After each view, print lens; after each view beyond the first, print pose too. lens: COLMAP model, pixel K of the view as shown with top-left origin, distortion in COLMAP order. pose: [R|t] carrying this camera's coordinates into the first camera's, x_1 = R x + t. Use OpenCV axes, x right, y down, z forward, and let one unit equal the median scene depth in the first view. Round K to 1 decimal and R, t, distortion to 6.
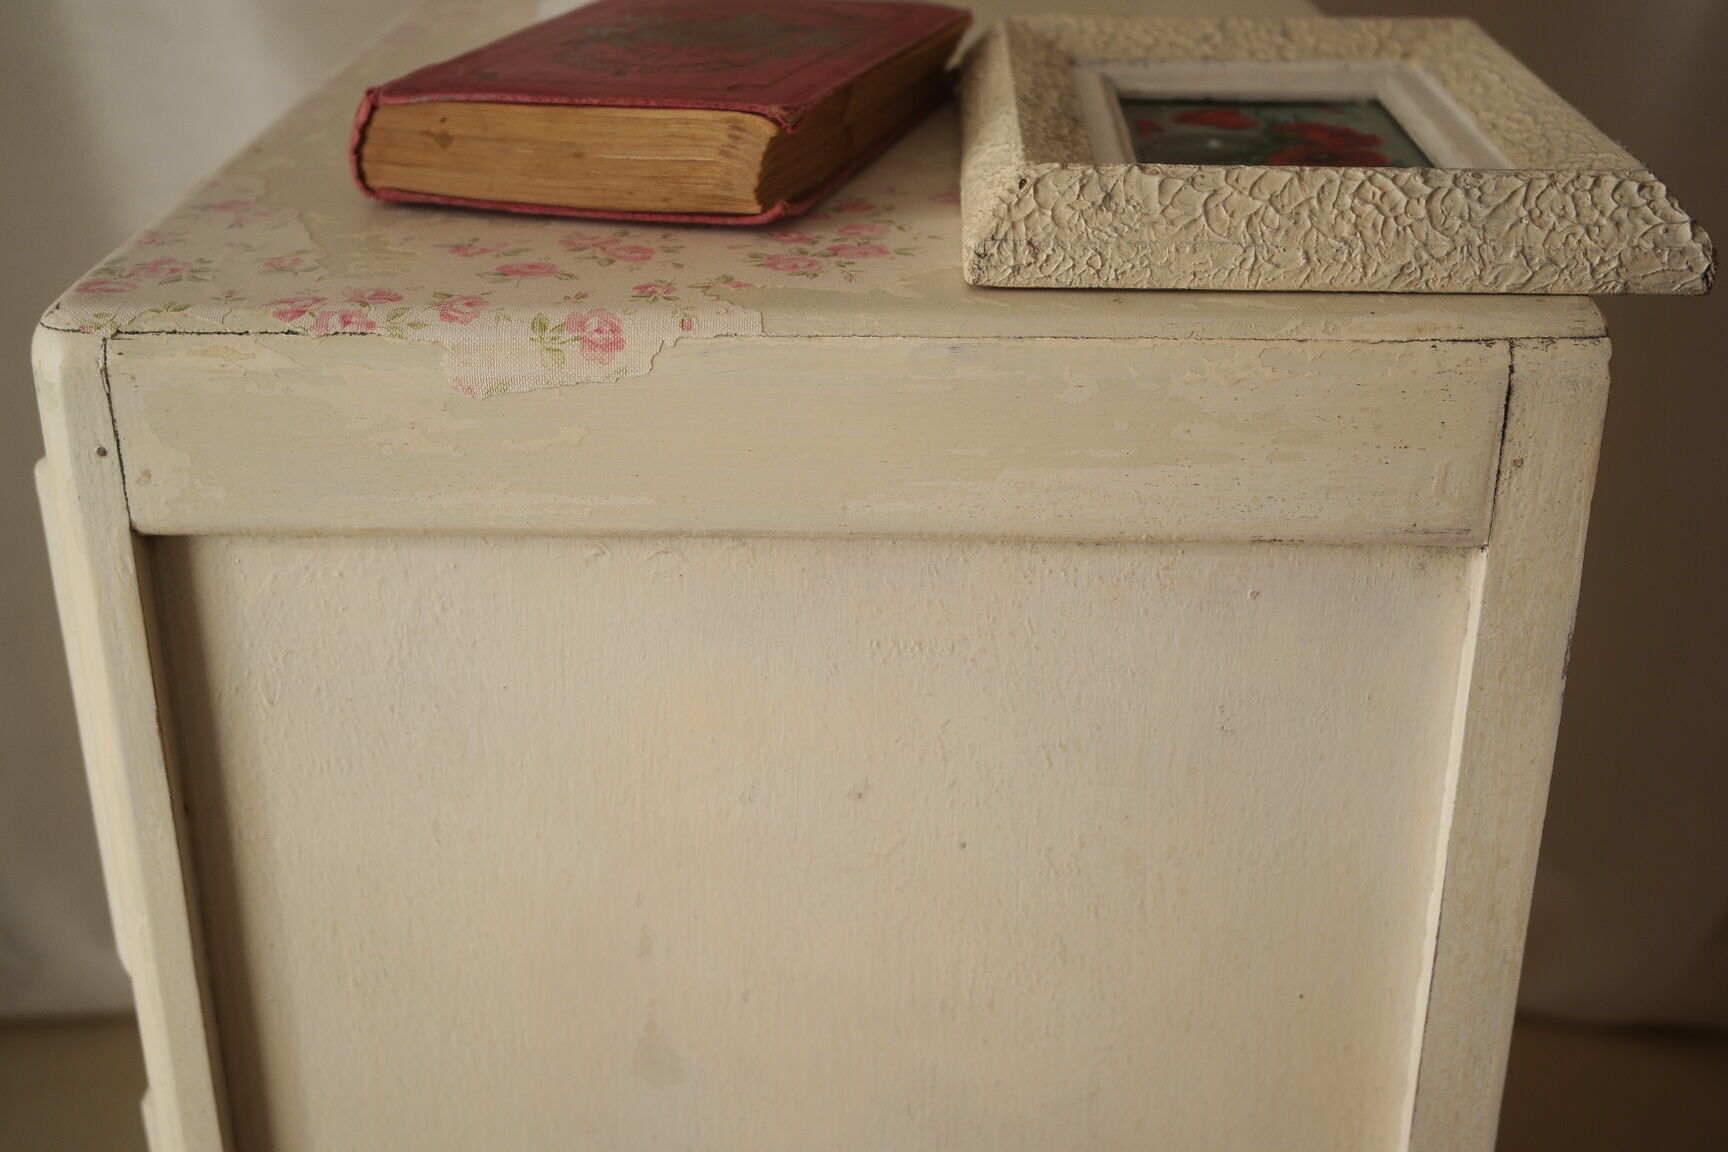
lens RADIAL K [[2226.9, 0, 850.4], [0, 2226.9, 584.4], [0, 0, 1]] dist [-0.002671, 0.000000]
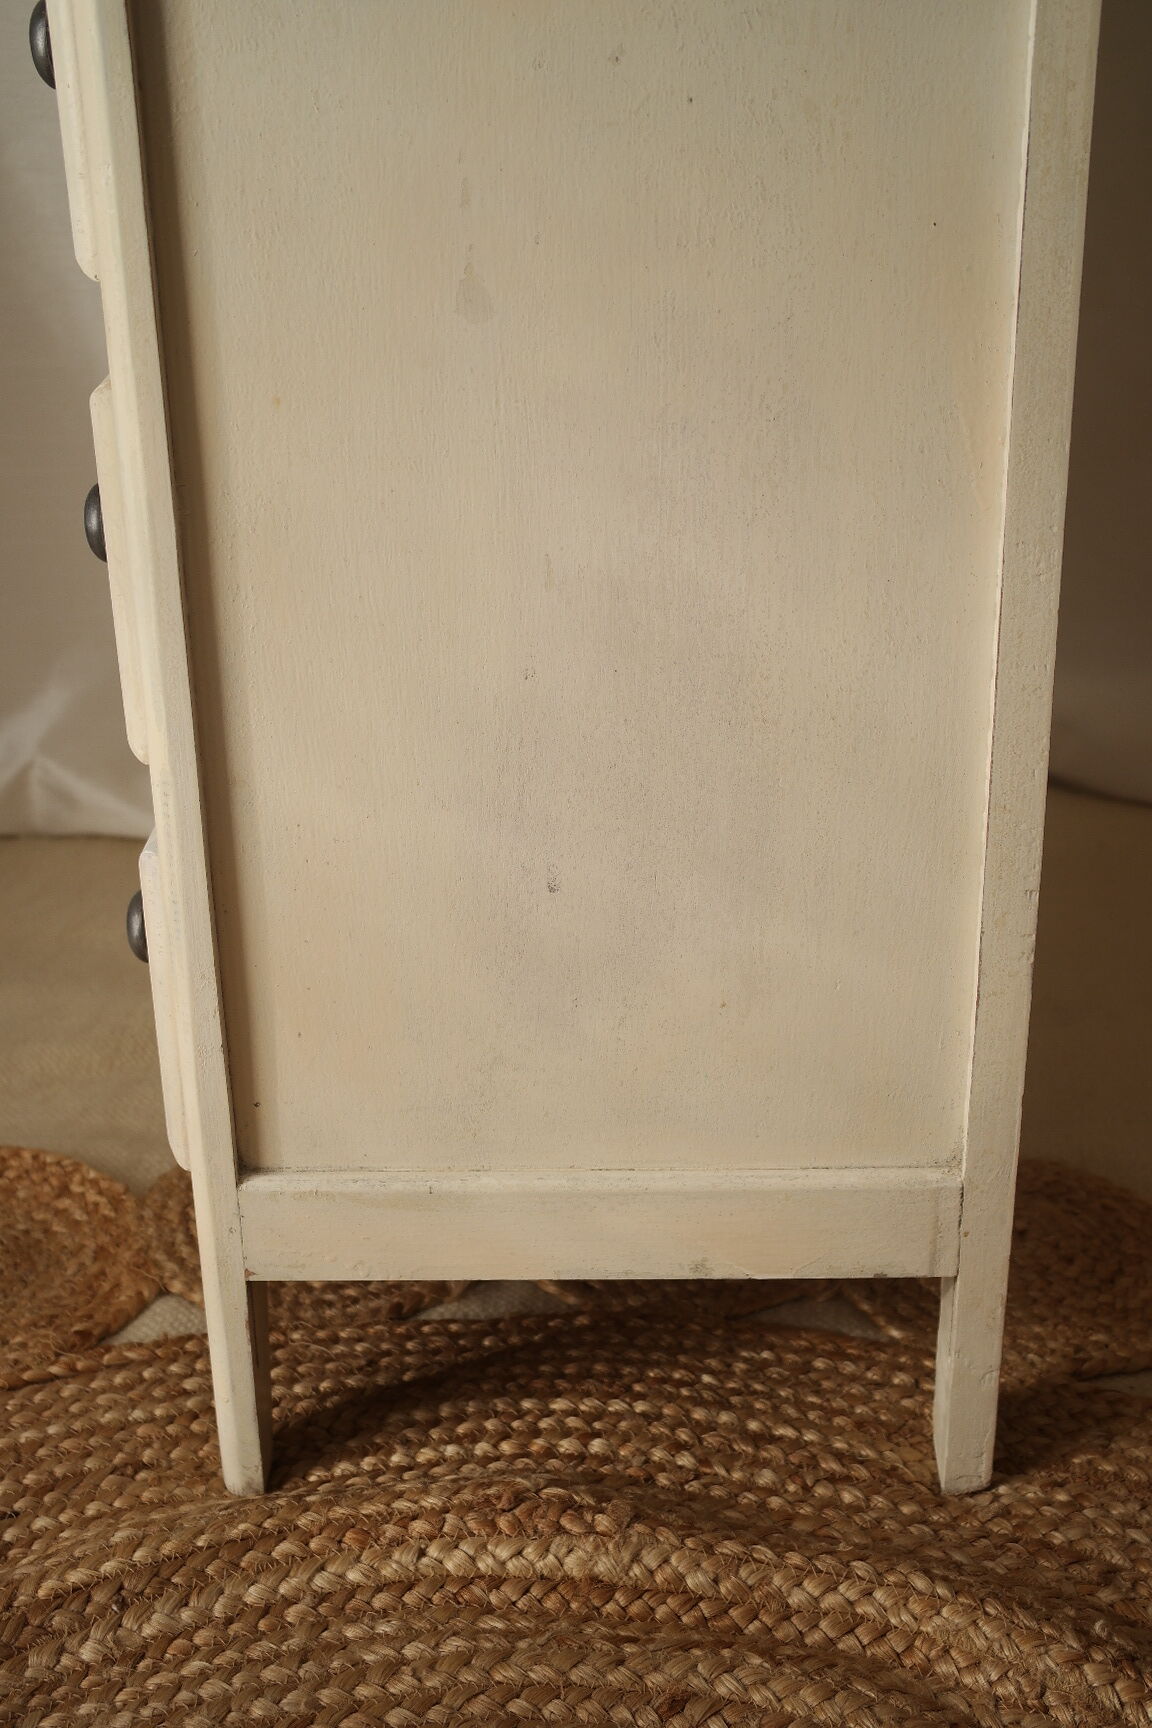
lens RADIAL K [[2226.9, 0, 574.1], [0, 2226.9, 862.8], [0, 0, 1]] dist [-0.002671, 0.000000]
pose [[0.999832, -0.017818, -0.004298, -0.026204], [0.017728, 0.999637, -0.020287, 0.639722], [0.004658, 0.020207, 0.999785, -0.408183]]
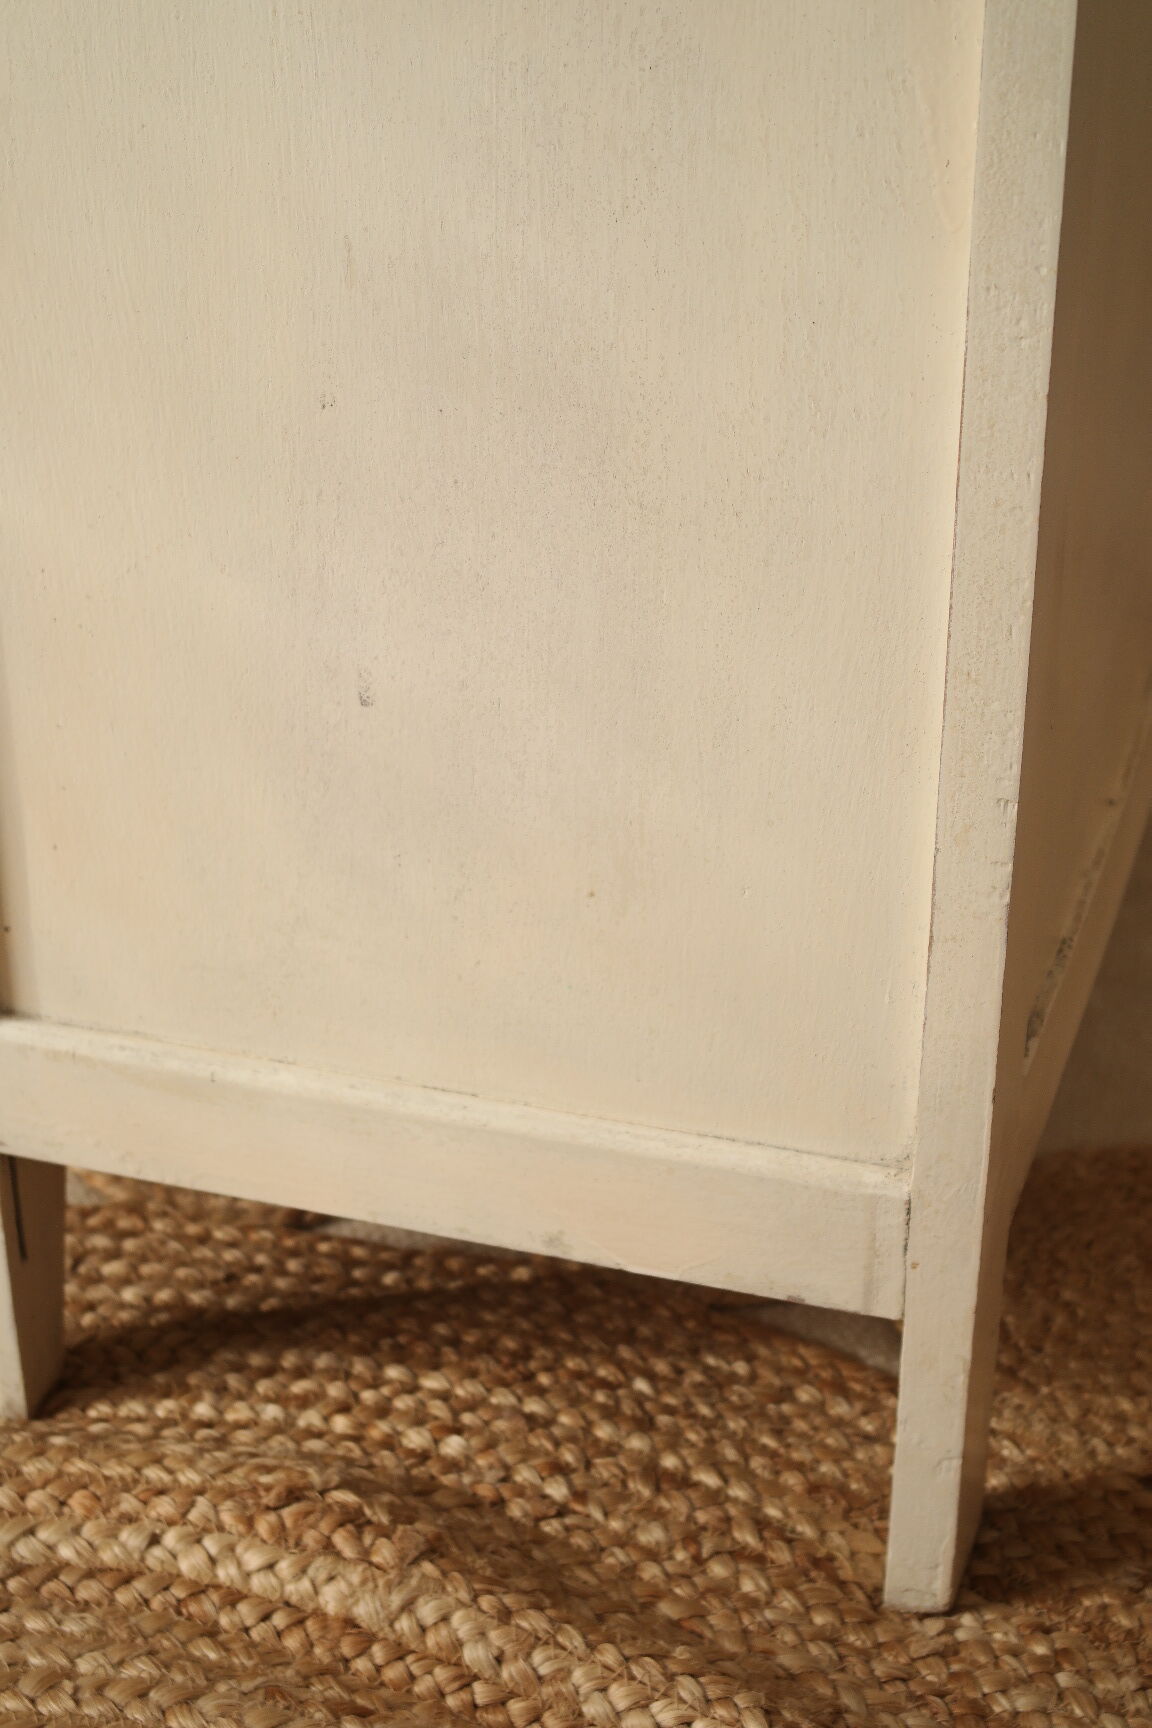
lens RADIAL K [[2878.8, 0, 563.2], [0, 2878.8, 862.6], [0, 0, 1]] dist [-0.002809, 0.000000]
pose [[0.959149, 0.131940, -0.250252, 0.455080], [-0.112256, 0.989464, 0.091425, 0.556795], [0.259678, -0.059598, 0.963854, -0.220257]]
